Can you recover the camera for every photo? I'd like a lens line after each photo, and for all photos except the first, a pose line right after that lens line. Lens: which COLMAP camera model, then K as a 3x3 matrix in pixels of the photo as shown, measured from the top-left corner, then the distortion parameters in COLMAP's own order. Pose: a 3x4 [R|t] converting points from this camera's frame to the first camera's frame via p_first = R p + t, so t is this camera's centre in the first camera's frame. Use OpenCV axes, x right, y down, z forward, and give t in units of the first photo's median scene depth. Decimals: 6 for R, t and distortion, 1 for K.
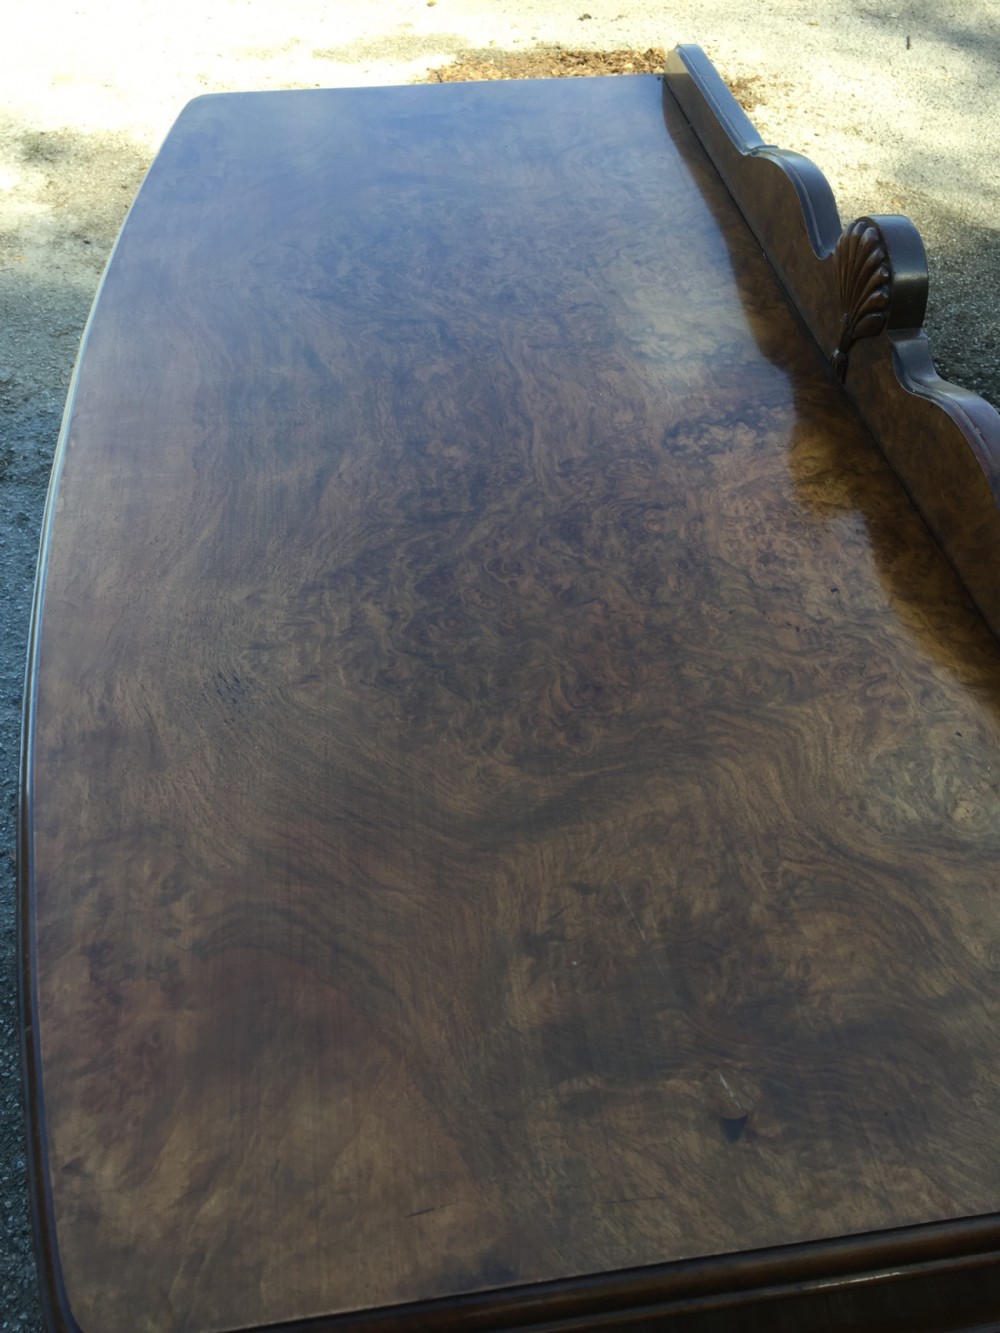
lens RADIAL K [[1161.4, 0, 492.1], [0, 1161.4, 634.9], [0, 0, 1]] dist [0.079095, -0.109691]
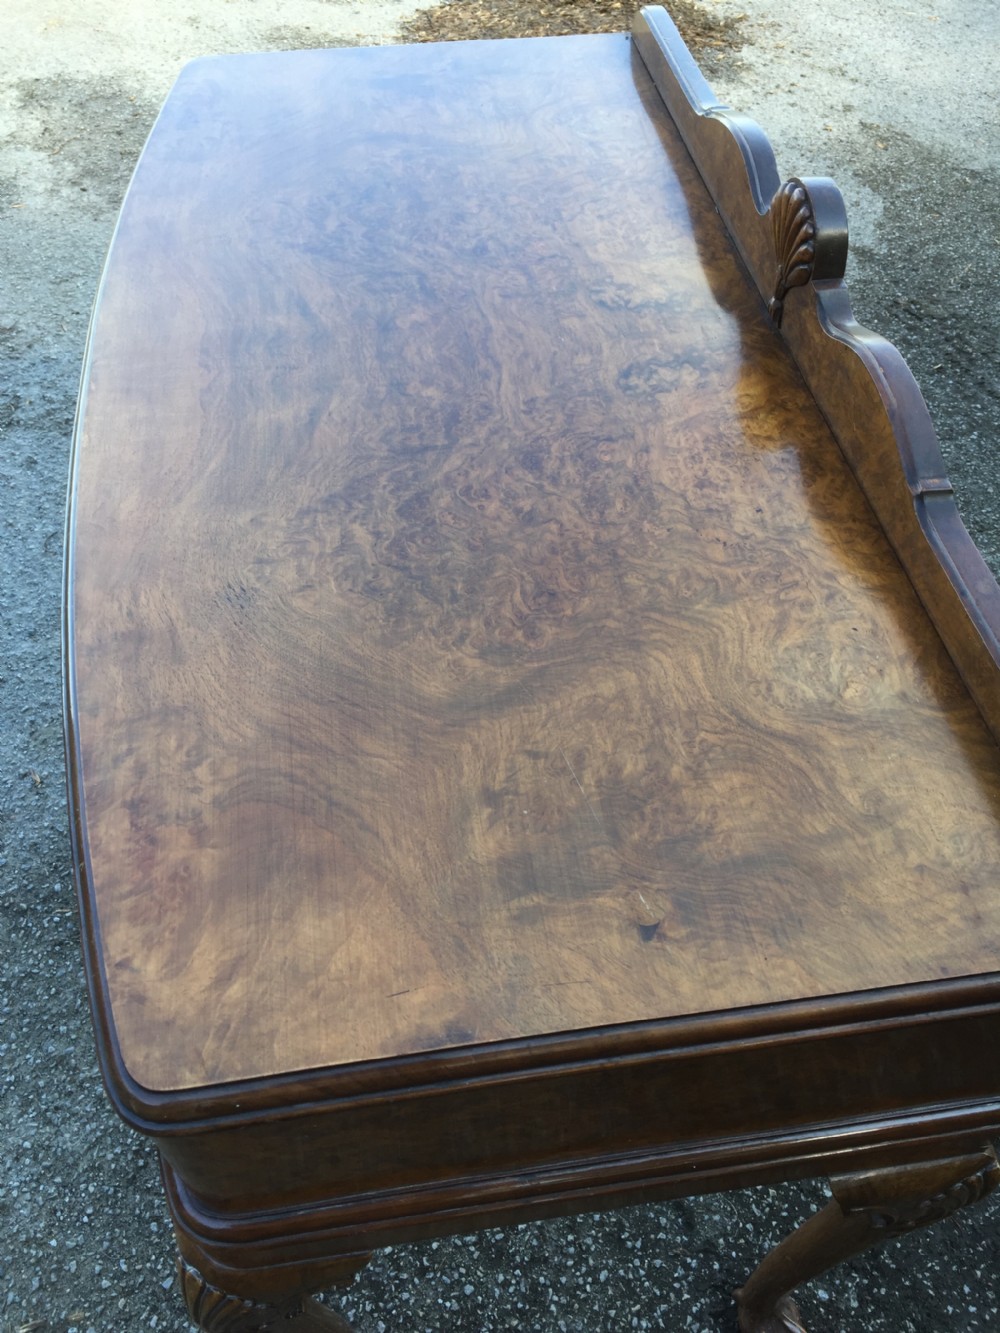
lens RADIAL K [[1161.4, 0, 491.0], [0, 1161.4, 640.4], [0, 0, 1]] dist [0.079095, -0.109691]
pose [[0.999978, -0.006540, -0.000515, 0.029024], [0.006558, 0.998695, 0.050653, 0.031390], [0.000183, -0.050656, 0.998716, -0.168555]]
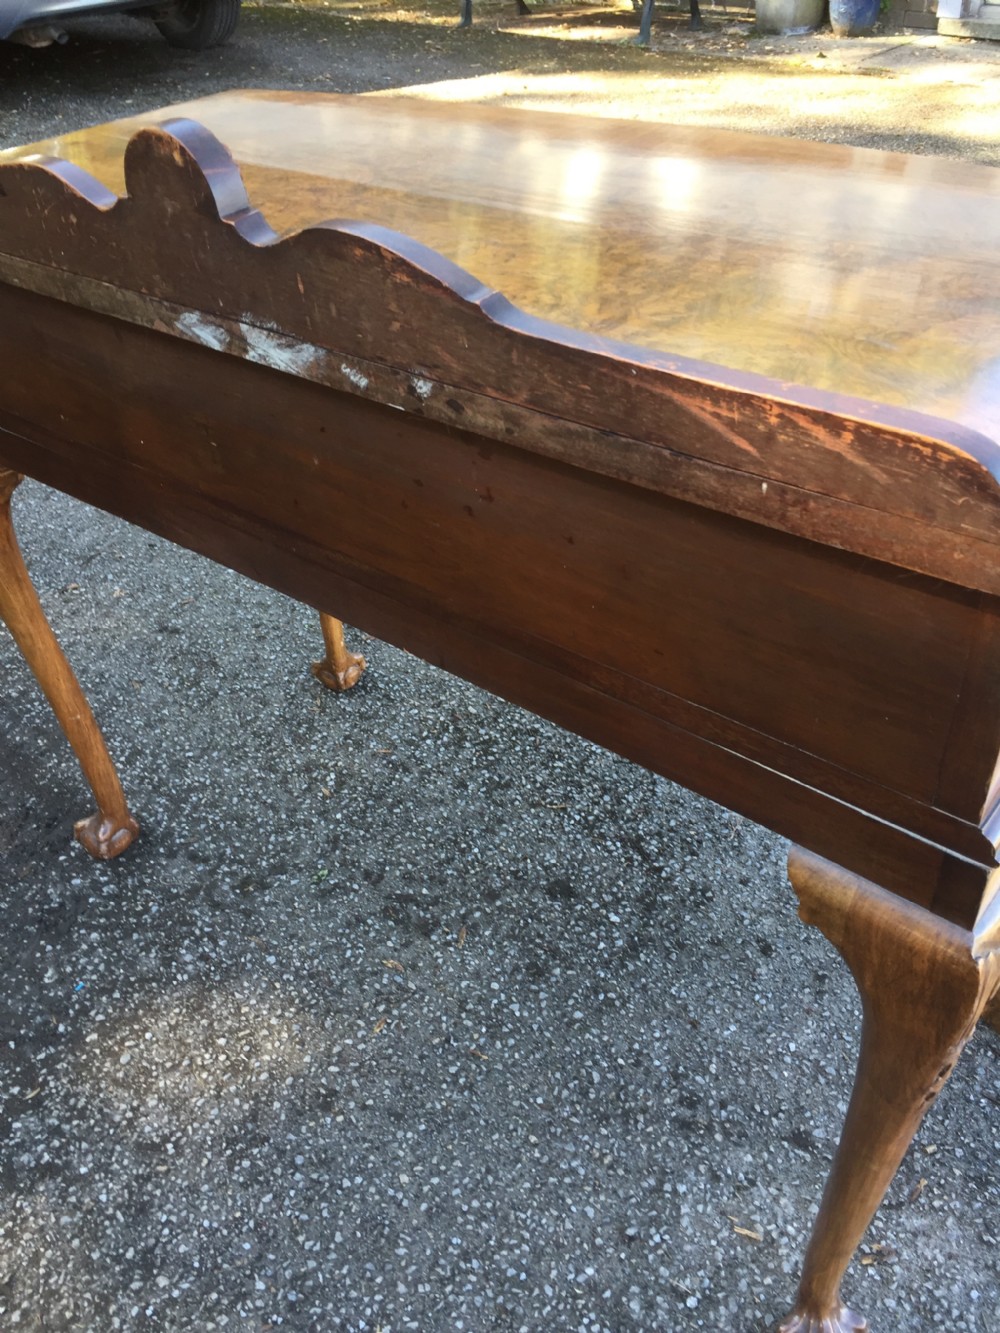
lens RADIAL K [[1134.6, 0, 505.4], [0, 1134.6, 675.9], [0, 0, 1]] dist [0.075999, -0.113334]
pose [[-0.727494, 0.455589, -0.513022, 0.945888], [-0.450436, 0.246891, 0.857993, -1.321671], [0.517552, 0.855268, 0.025602, 1.747700]]
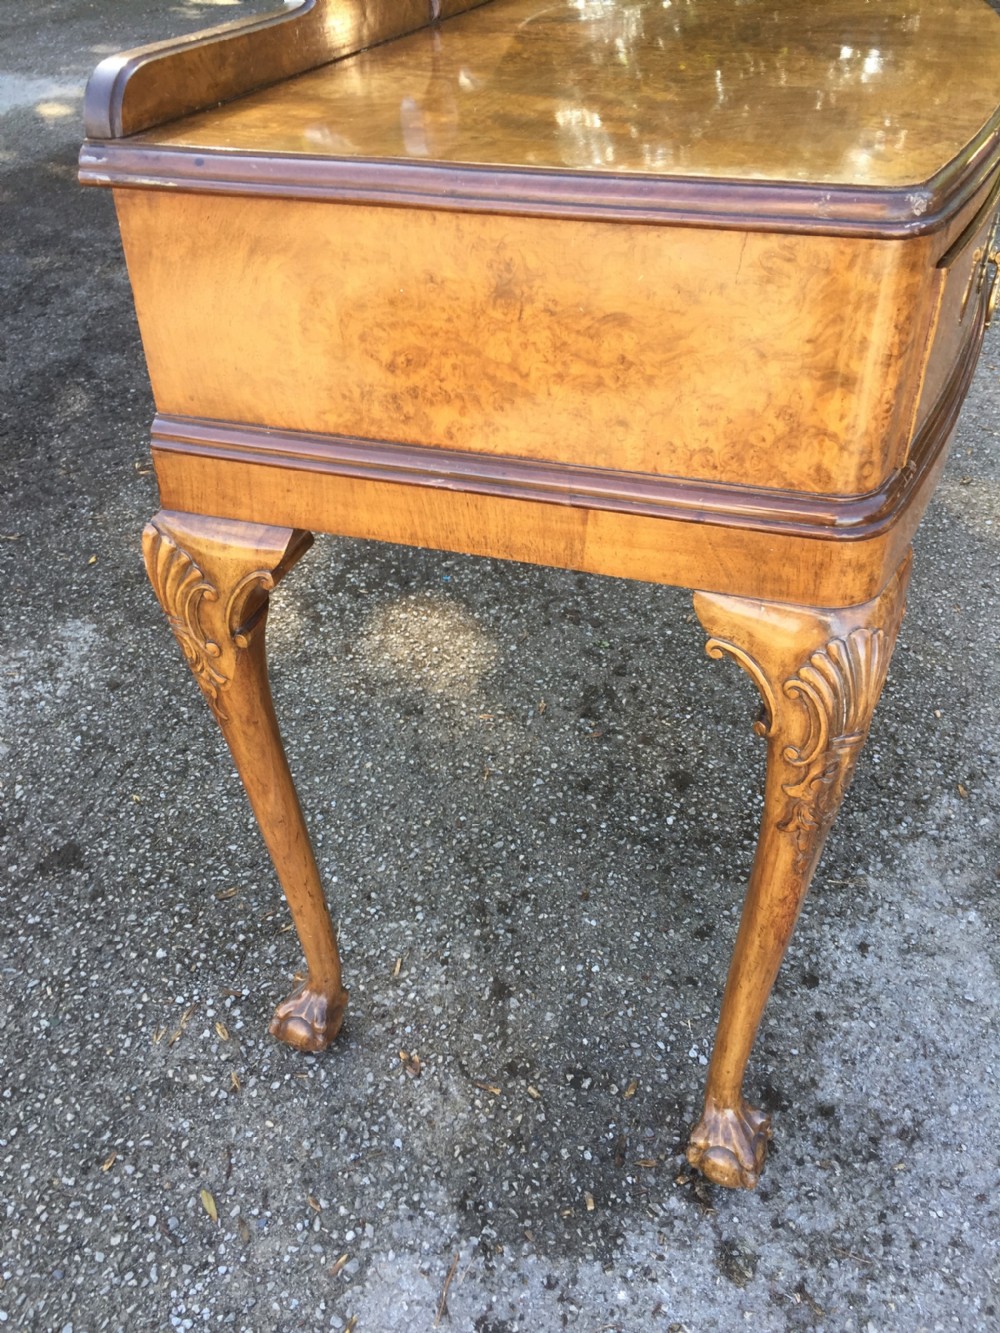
lens RADIAL K [[1134.6, 0, 499.0], [0, 1134.6, 666.3], [0, 0, 1]] dist [0.075999, -0.113334]
pose [[-0.902374, -0.245450, 0.354225, -0.552495], [0.319254, 0.171384, 0.932043, -1.679942], [-0.289478, 0.954139, -0.076291, 2.296954]]
